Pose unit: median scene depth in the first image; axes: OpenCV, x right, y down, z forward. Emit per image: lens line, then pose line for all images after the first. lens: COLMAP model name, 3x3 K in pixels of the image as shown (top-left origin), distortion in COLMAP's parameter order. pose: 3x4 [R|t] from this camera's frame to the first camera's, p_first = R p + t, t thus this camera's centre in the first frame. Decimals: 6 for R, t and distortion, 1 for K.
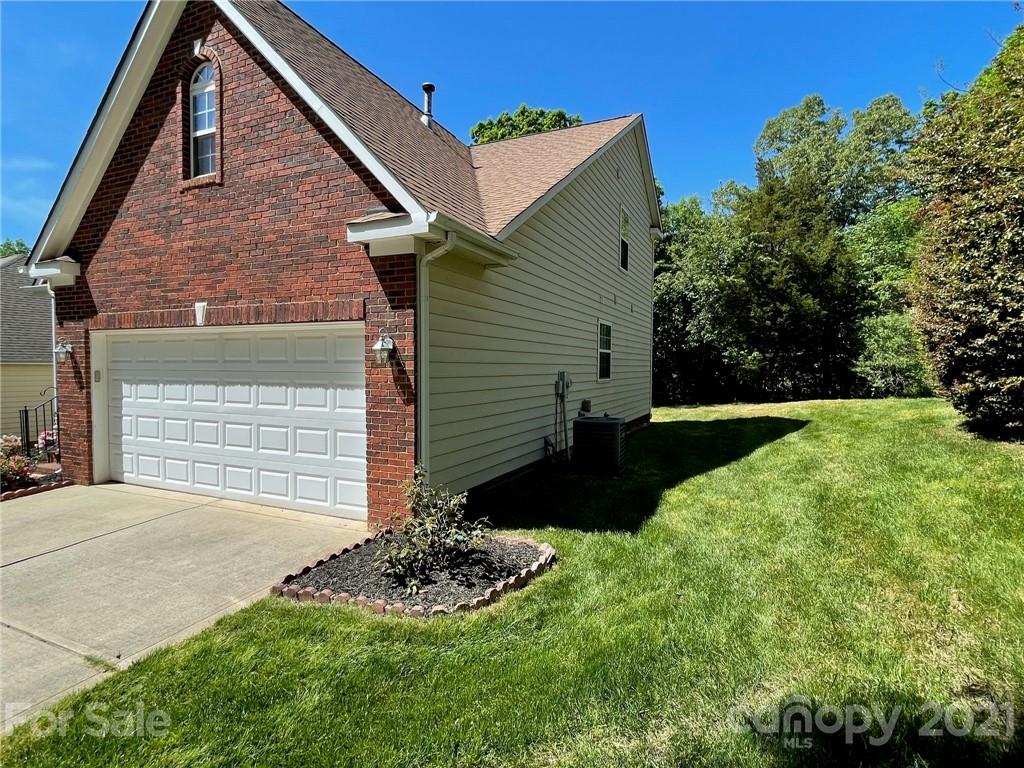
lens RADIAL K [[518.2, 0, 512.0], [0, 518.2, 384.0], [0, 0, 1]] dist [-0.000537, -0.000202]
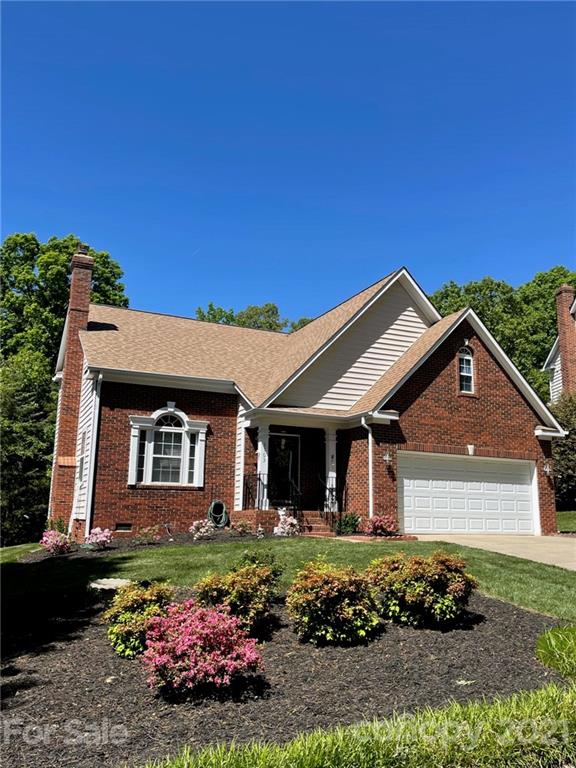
lens RADIAL K [[665.9, 0, 288.0], [0, 665.9, 384.0], [0, 0, 1]] dist [0.083479, -0.194250]
pose [[0.652969, 0.160453, 0.740194, -3.455969], [0.013695, 0.974641, -0.223355, 0.238955], [-0.757261, 0.155981, 0.634213, -0.335440]]
